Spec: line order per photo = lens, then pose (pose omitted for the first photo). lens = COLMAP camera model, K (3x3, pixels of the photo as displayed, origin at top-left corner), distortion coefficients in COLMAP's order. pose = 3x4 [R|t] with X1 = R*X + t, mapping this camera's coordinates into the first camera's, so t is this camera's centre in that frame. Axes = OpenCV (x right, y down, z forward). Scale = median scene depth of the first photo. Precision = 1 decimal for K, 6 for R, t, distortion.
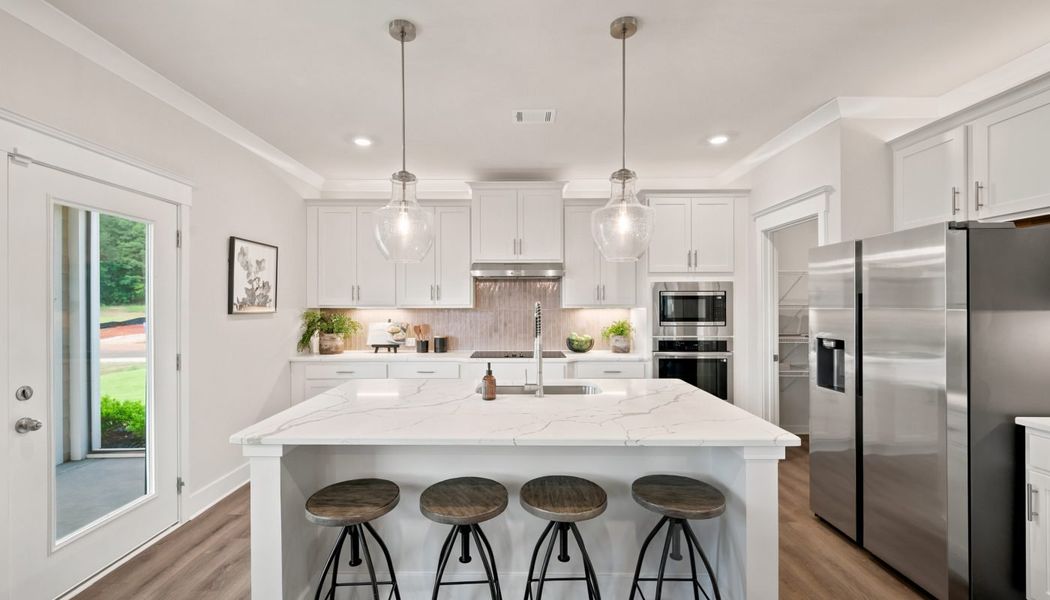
lens RADIAL K [[433.9, 0, 513.3], [0, 433.9, 303.6], [0, 0, 1]] dist [0.001677, -0.001084]
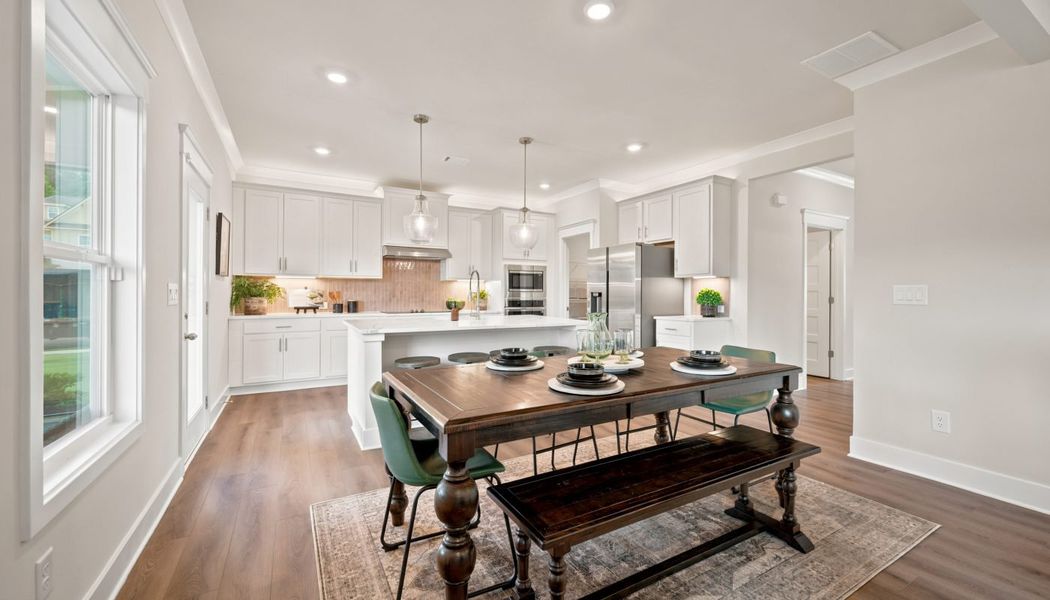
lens RADIAL K [[421.9, 0, 537.4], [0, 421.9, 297.4], [0, 0, 1]] dist [0.000096, -0.000809]
pose [[0.855547, 0.000145, 0.517725, -0.395206], [-0.005947, 0.999937, 0.009547, 0.058477], [-0.517691, -0.011247, 0.855494, -0.418750]]
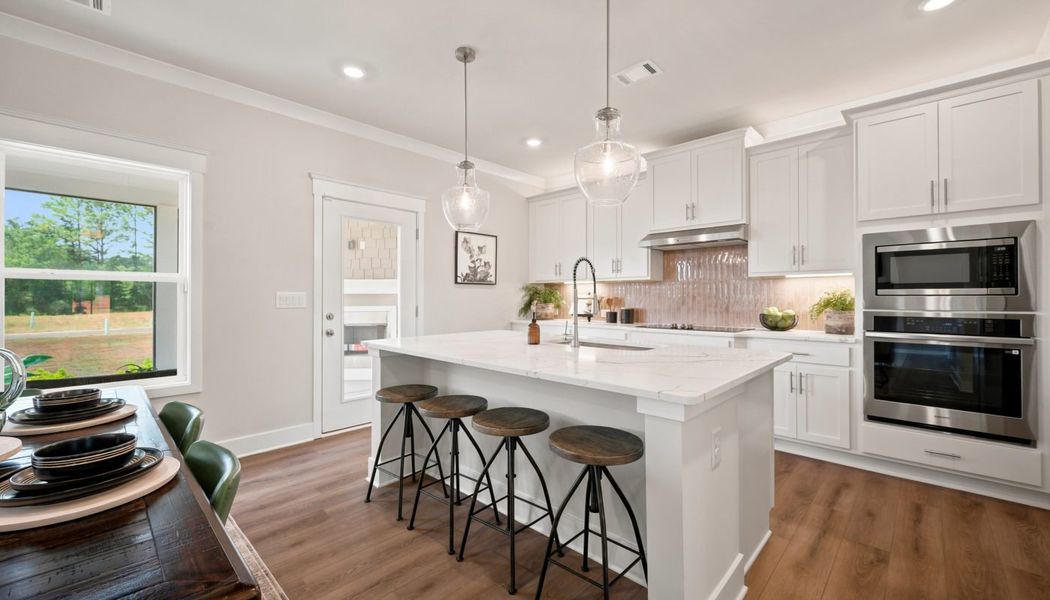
lens RADIAL K [[421.9, 0, 522.1], [0, 421.9, 297.3], [0, 0, 1]] dist [0.000096, -0.000809]
pose [[0.724445, 0.001992, -0.689329, 0.395644], [-0.002042, 0.999998, 0.000744, 0.055710], [0.689329, 0.000869, 0.724448, 0.101931]]
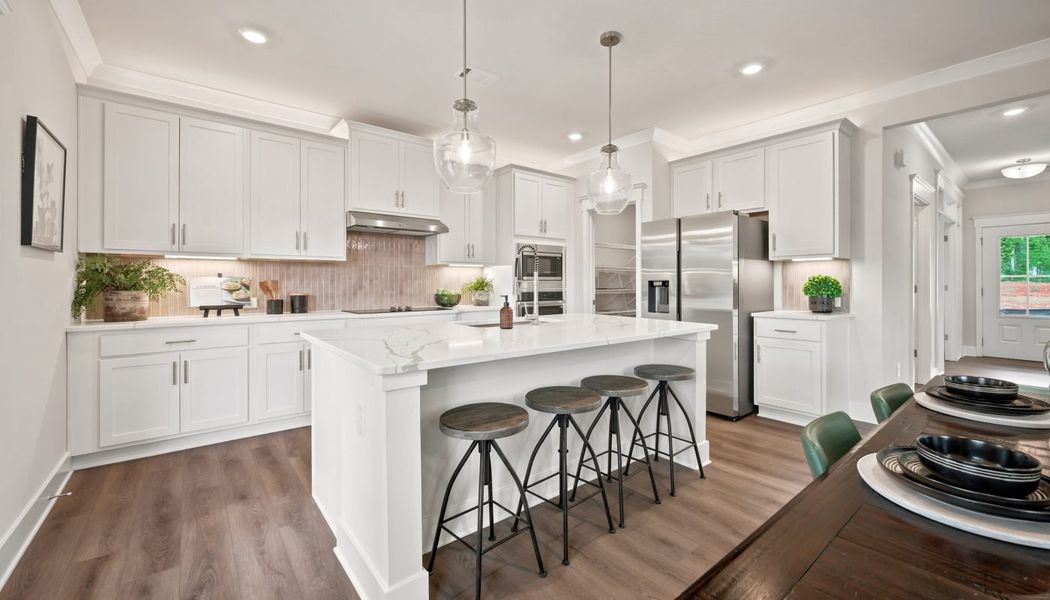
lens RADIAL K [[421.9, 0, 535.4], [0, 421.9, 287.4], [0, 0, 1]] dist [0.000096, -0.000809]
pose [[0.762395, -0.005448, 0.647089, -0.395015], [-0.001485, 0.999947, 0.010168, 0.060513], [-0.647111, -0.008713, 0.762346, 0.081853]]
